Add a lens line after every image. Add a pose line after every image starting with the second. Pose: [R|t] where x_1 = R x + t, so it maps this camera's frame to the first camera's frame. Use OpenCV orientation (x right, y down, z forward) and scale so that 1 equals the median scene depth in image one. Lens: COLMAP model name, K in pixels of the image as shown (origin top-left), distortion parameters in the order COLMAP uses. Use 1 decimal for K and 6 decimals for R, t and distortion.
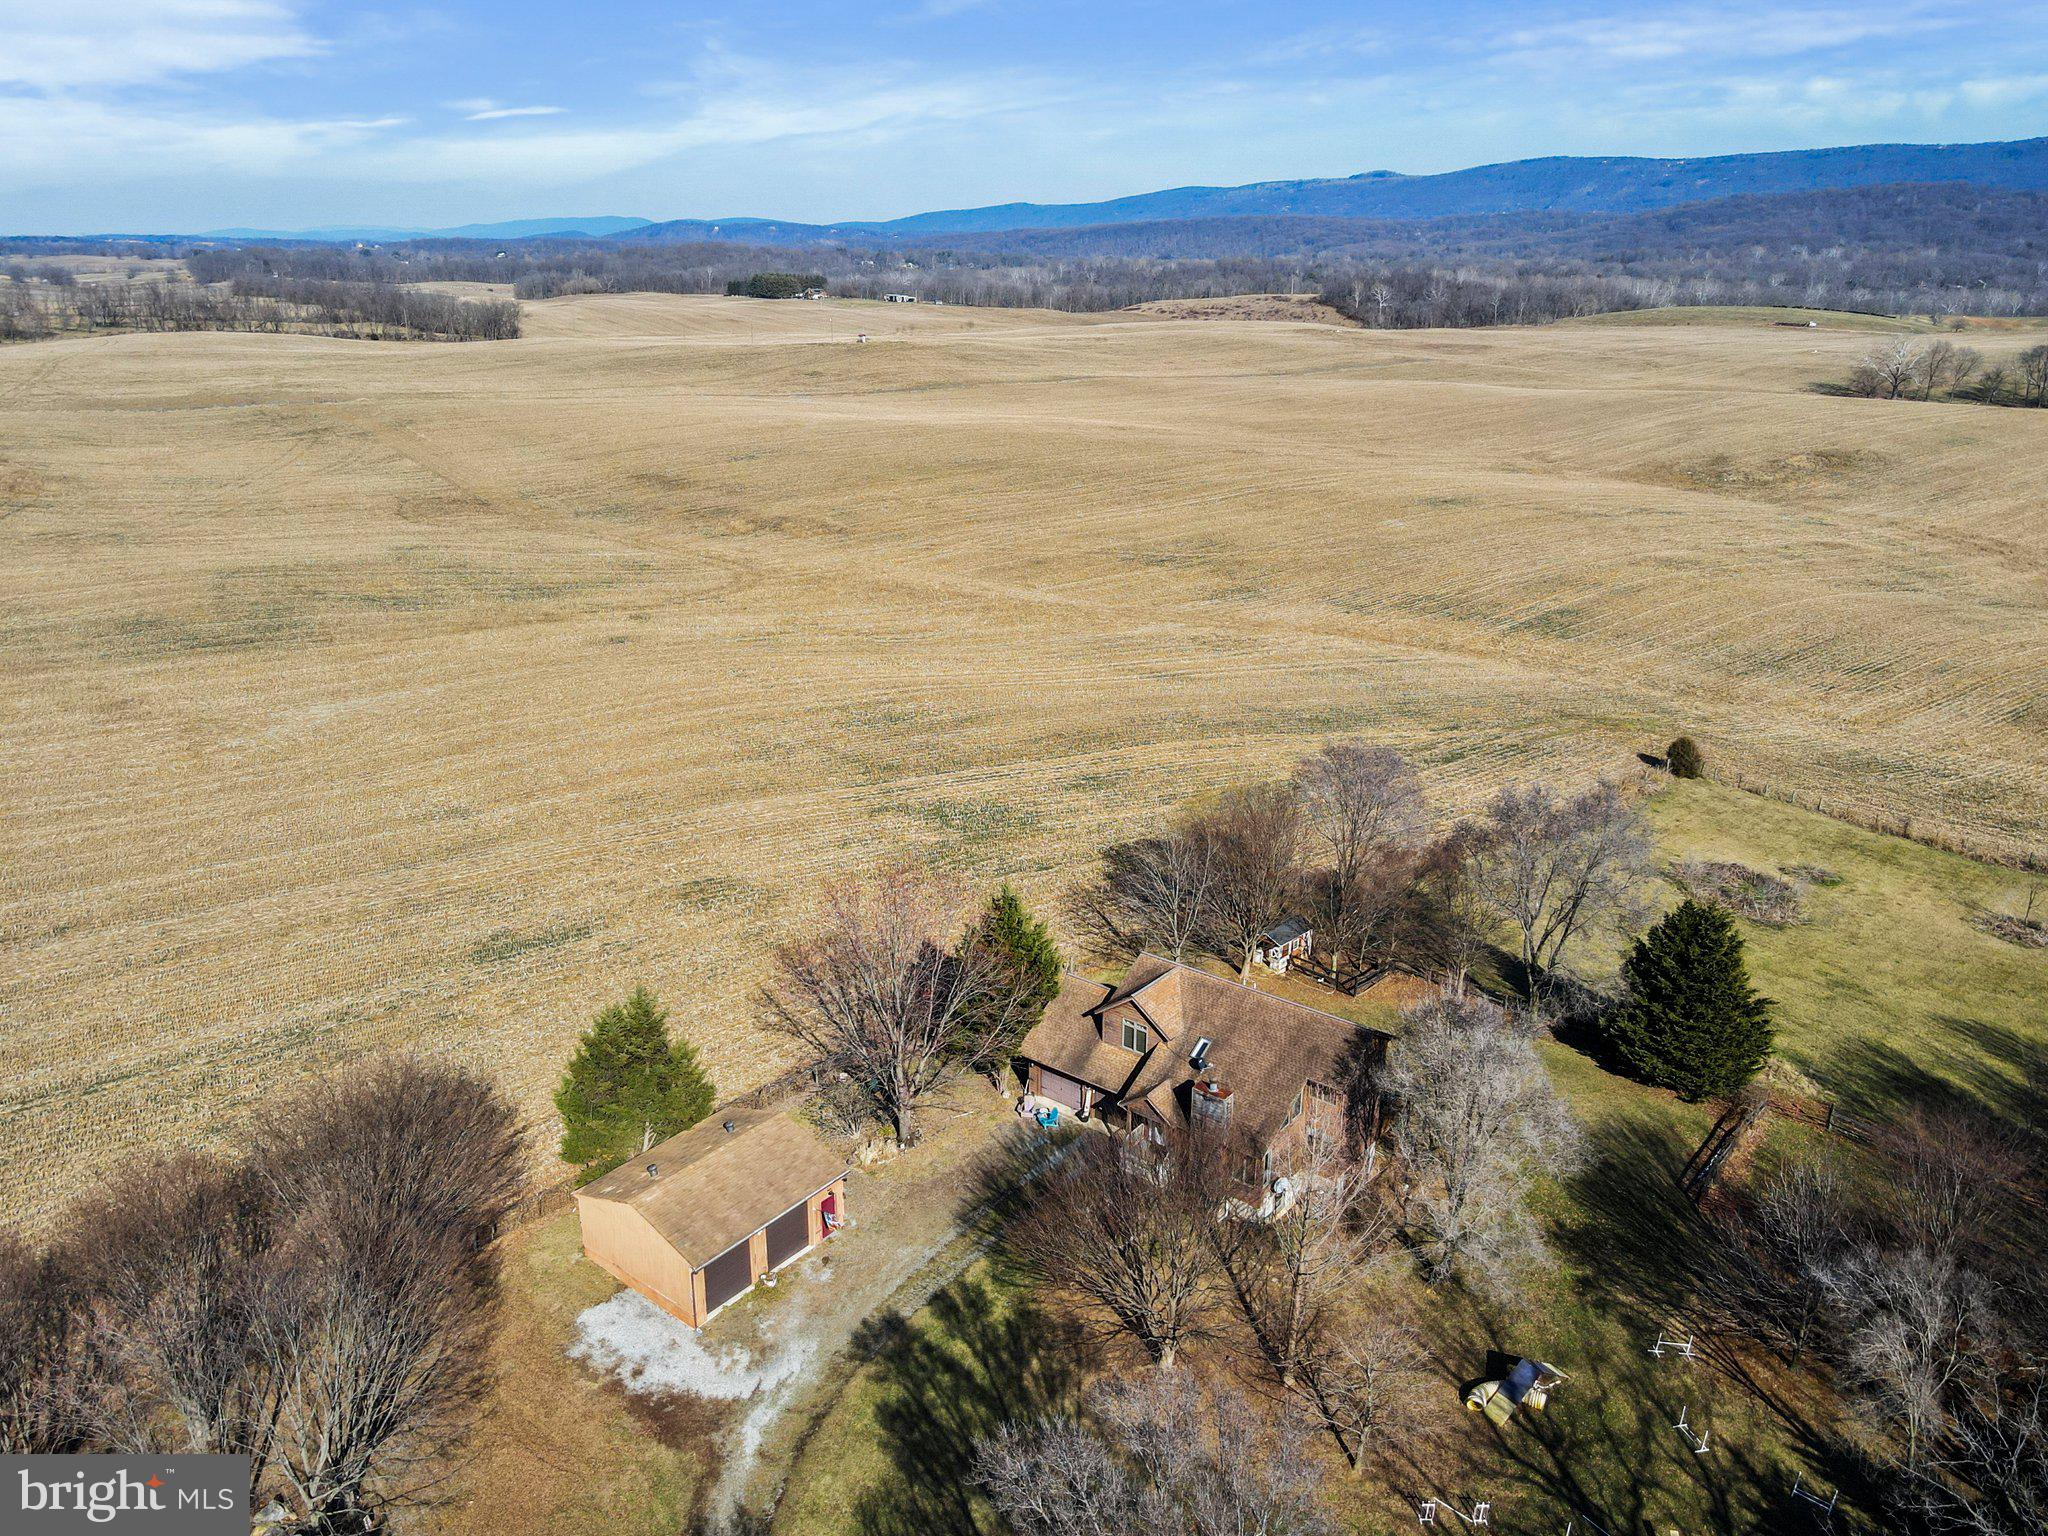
lens RADIAL K [[1468.4, 0, 998.7], [0, 1468.4, 770.3], [0, 0, 1]] dist [0.004807, 0.005561]
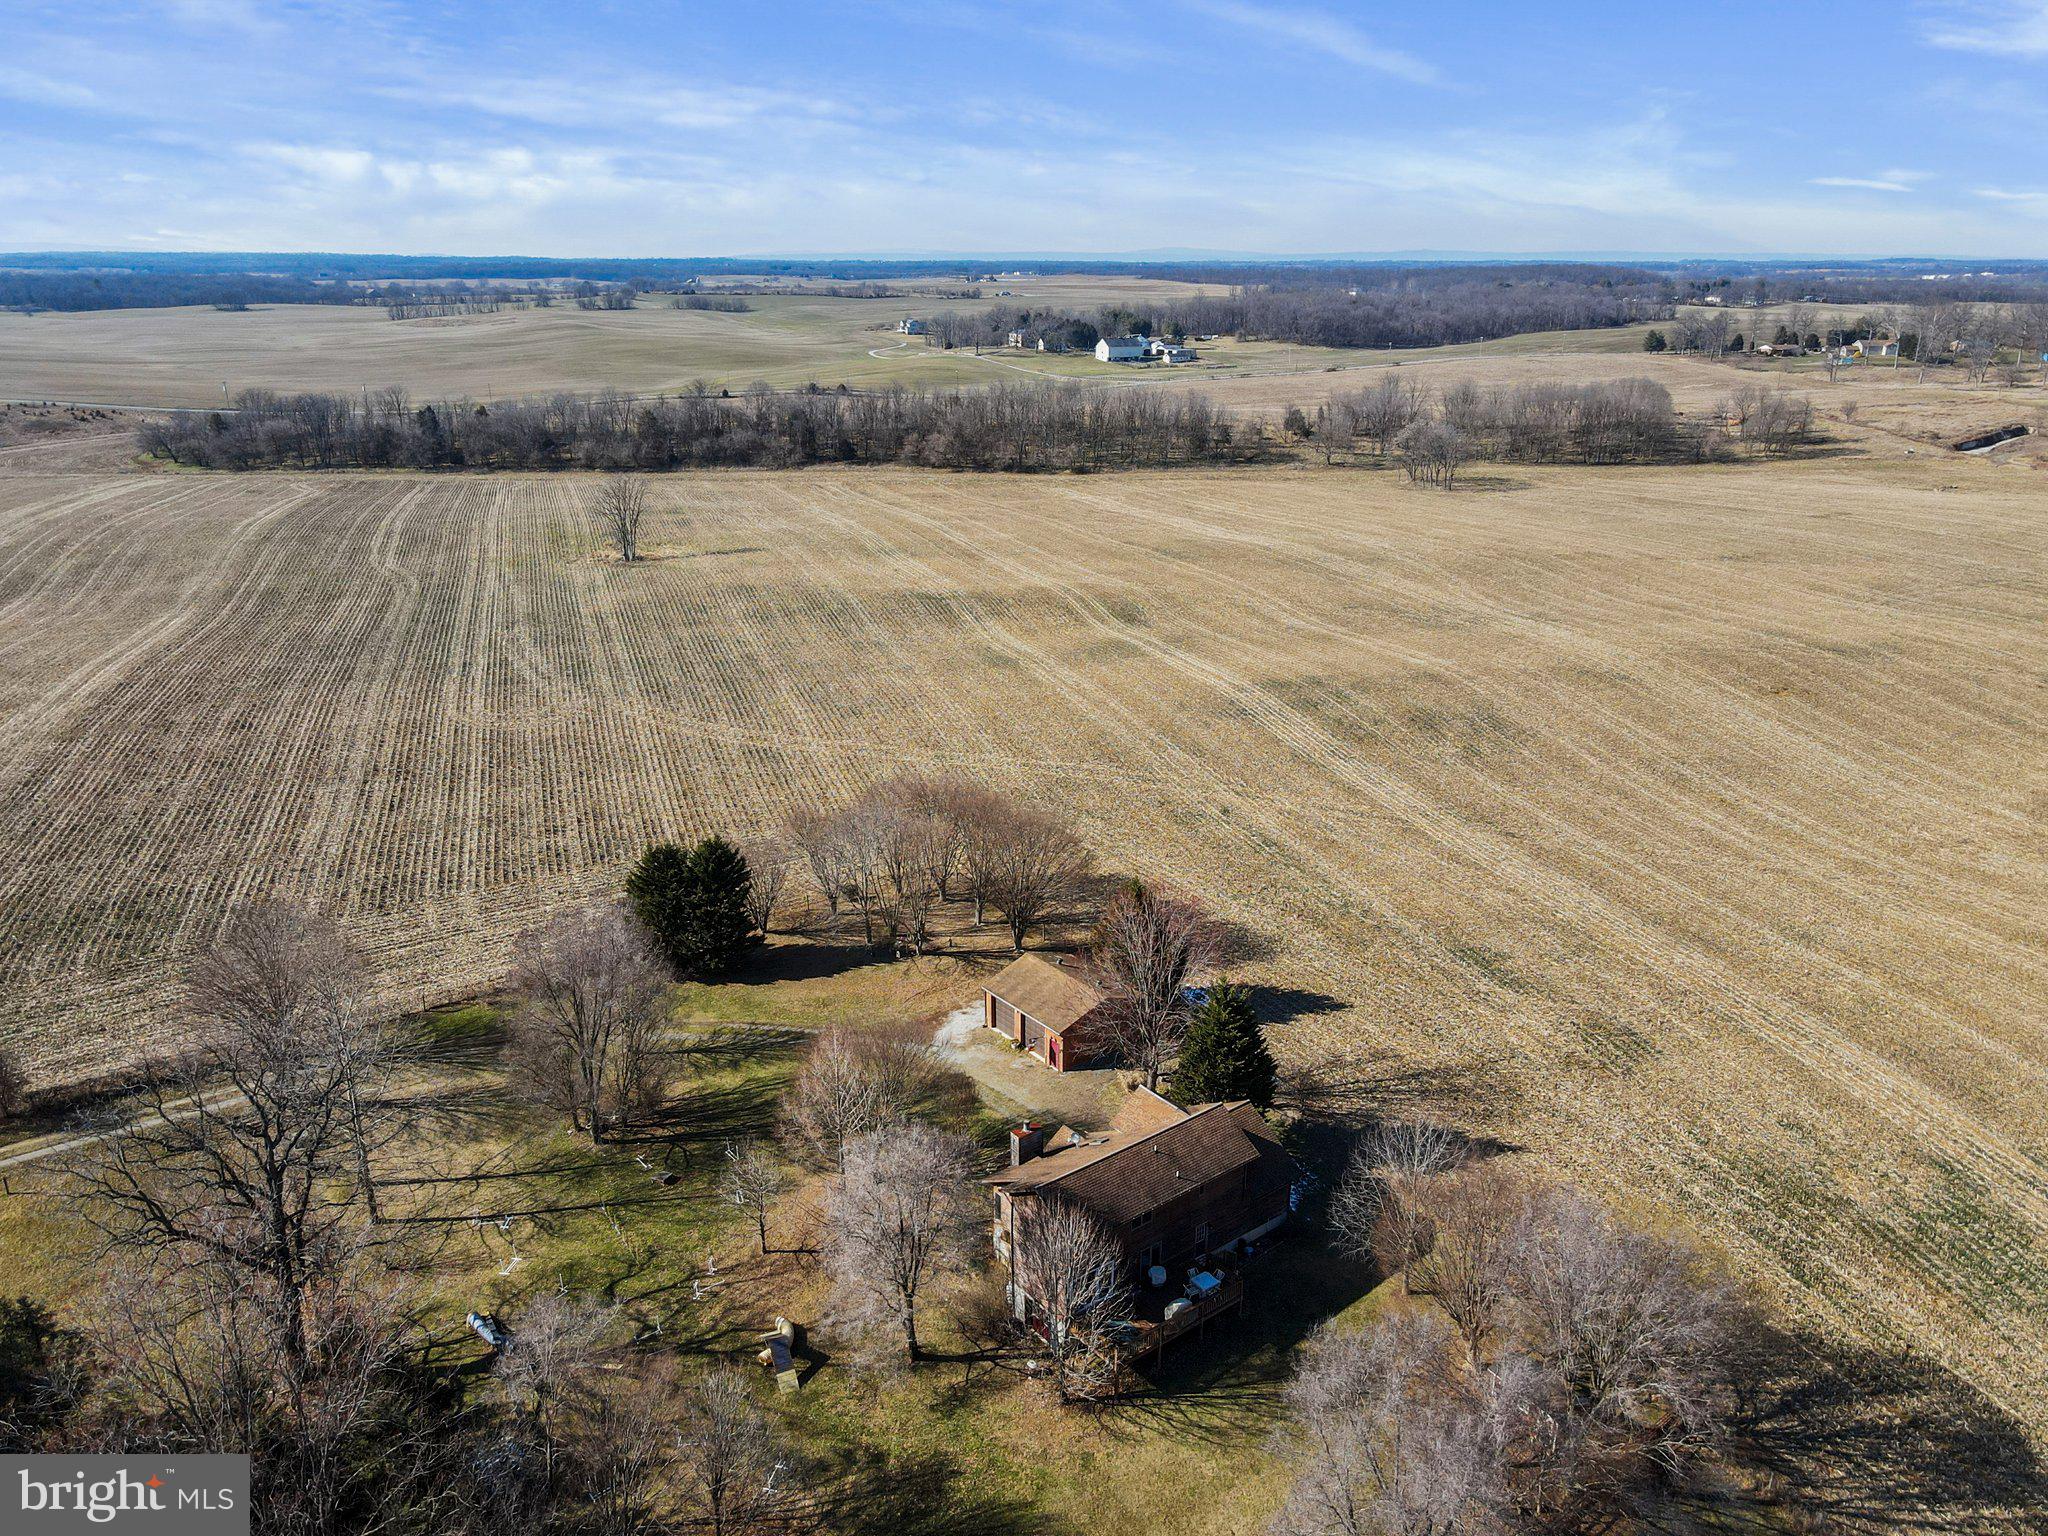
lens RADIAL K [[1515.2, 0, 1028.7], [0, 1515.2, 727.5], [0, 0, 1]] dist [-0.001224, 0.040674]
pose [[-0.216642, 0.290870, -0.931913, 0.154081], [-0.333266, 0.875204, 0.350645, -0.064340], [0.917606, 0.386539, -0.092668, 0.125934]]
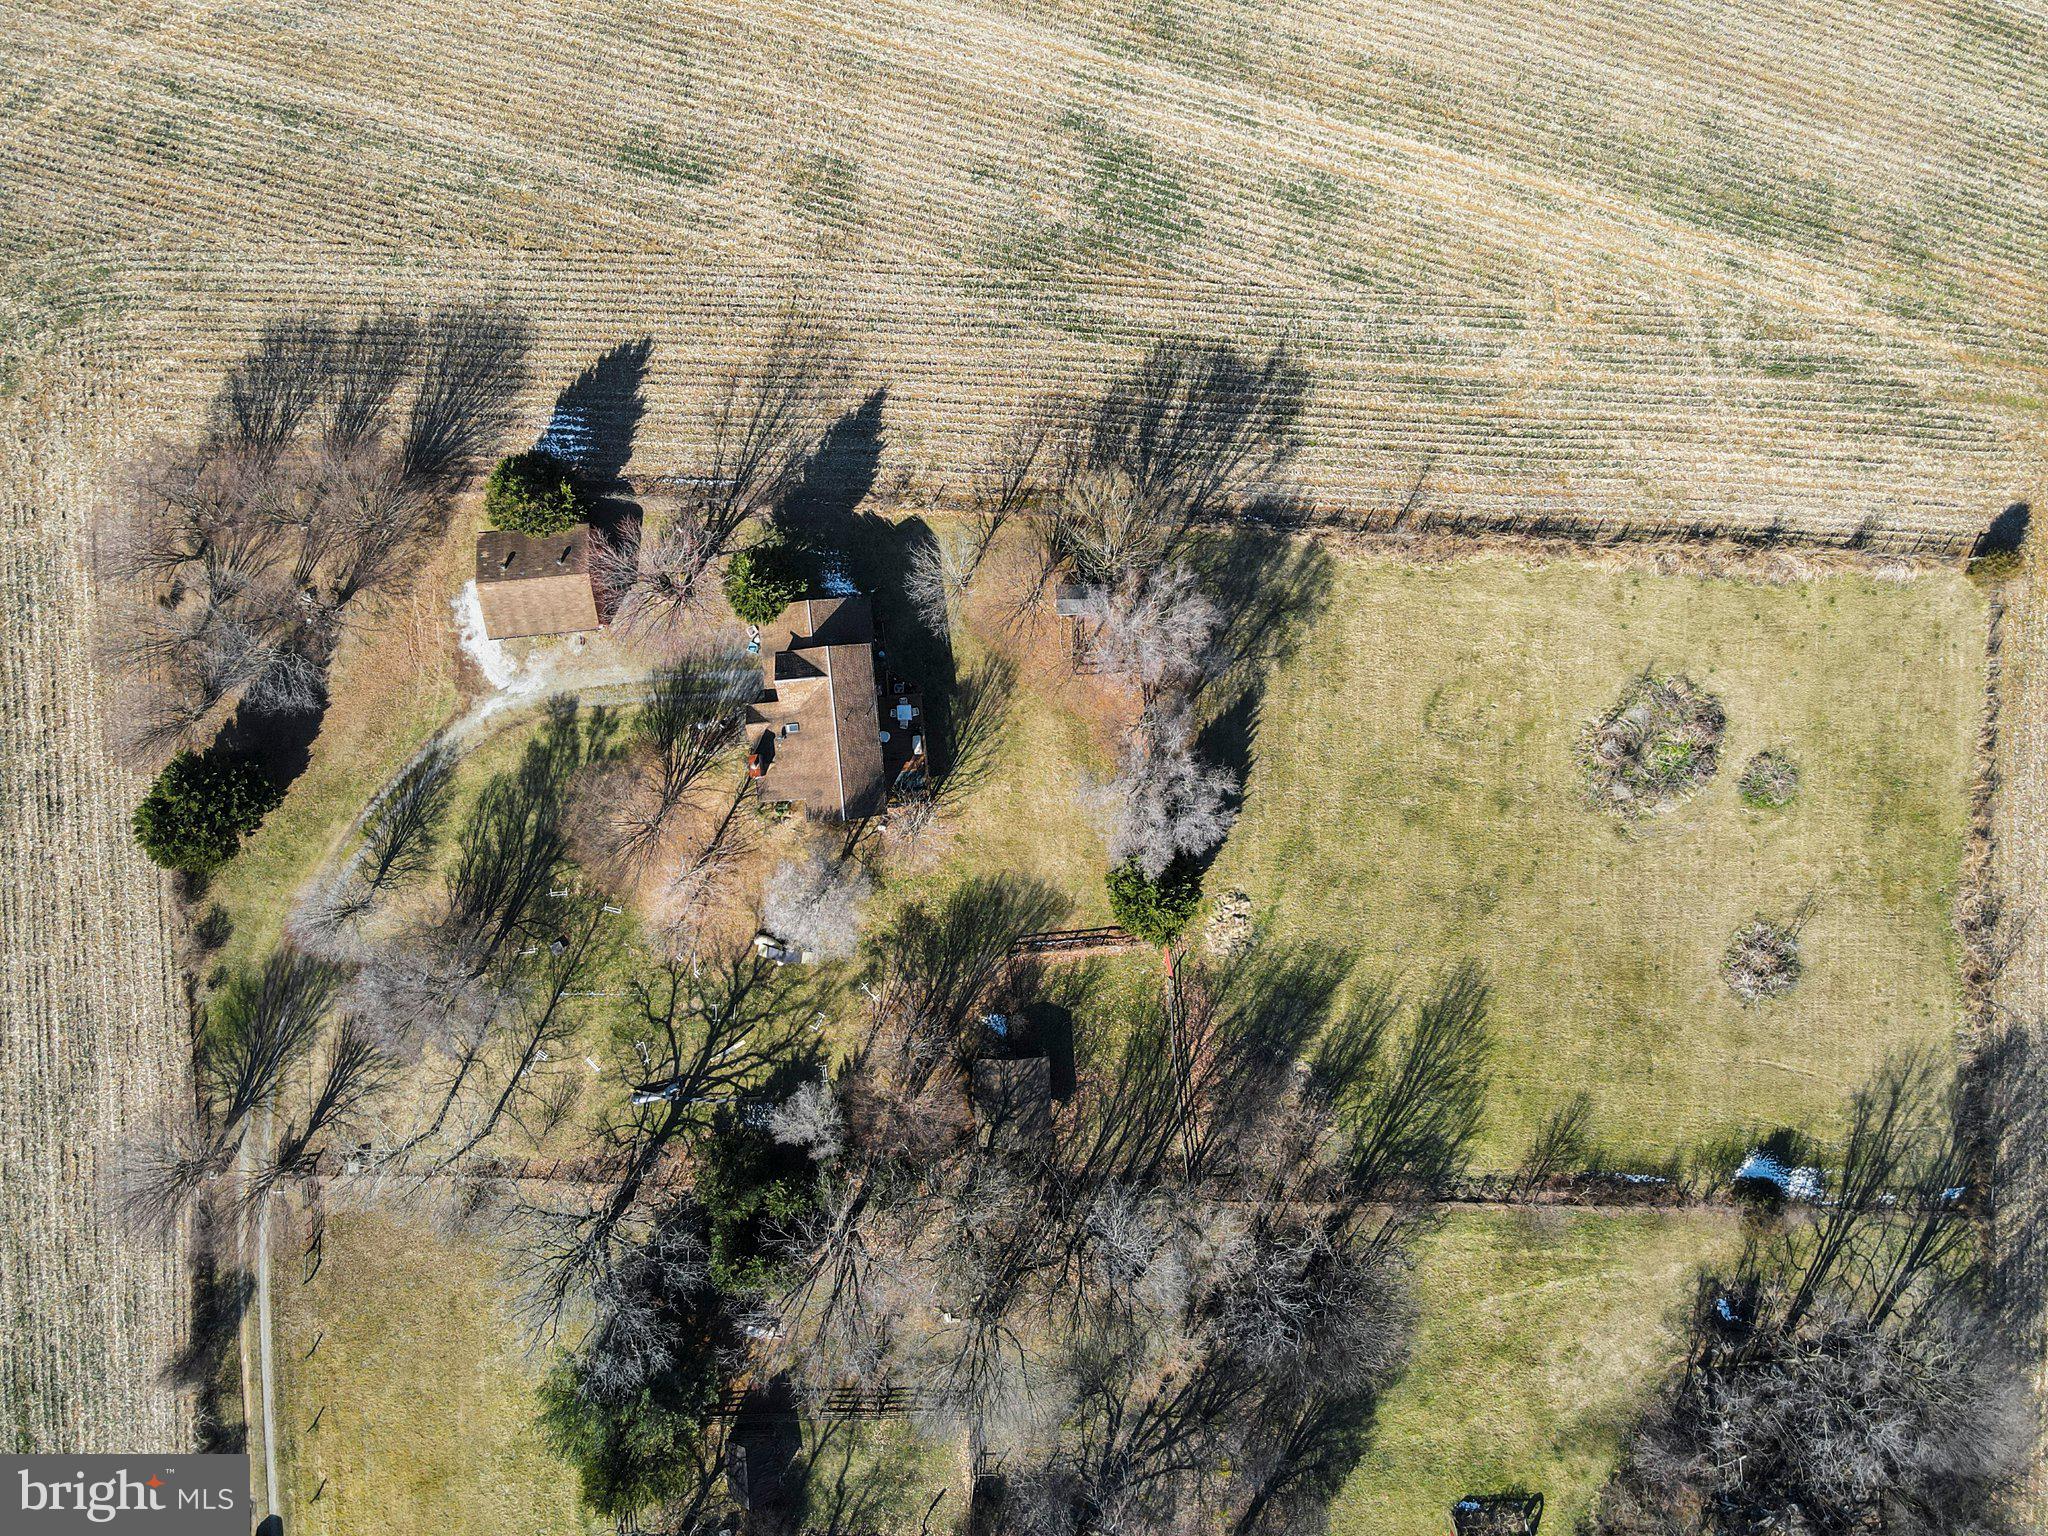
lens RADIAL K [[1515.2, 0, 1028.7], [0, 1515.2, 727.5], [0, 0, 1]] dist [-0.001224, 0.040674]
pose [[0.705089, 0.708897, 0.017707, 0.038461], [-0.229856, 0.204857, 0.951420, -0.188346], [0.670832, -0.674906, 0.307387, 0.091150]]
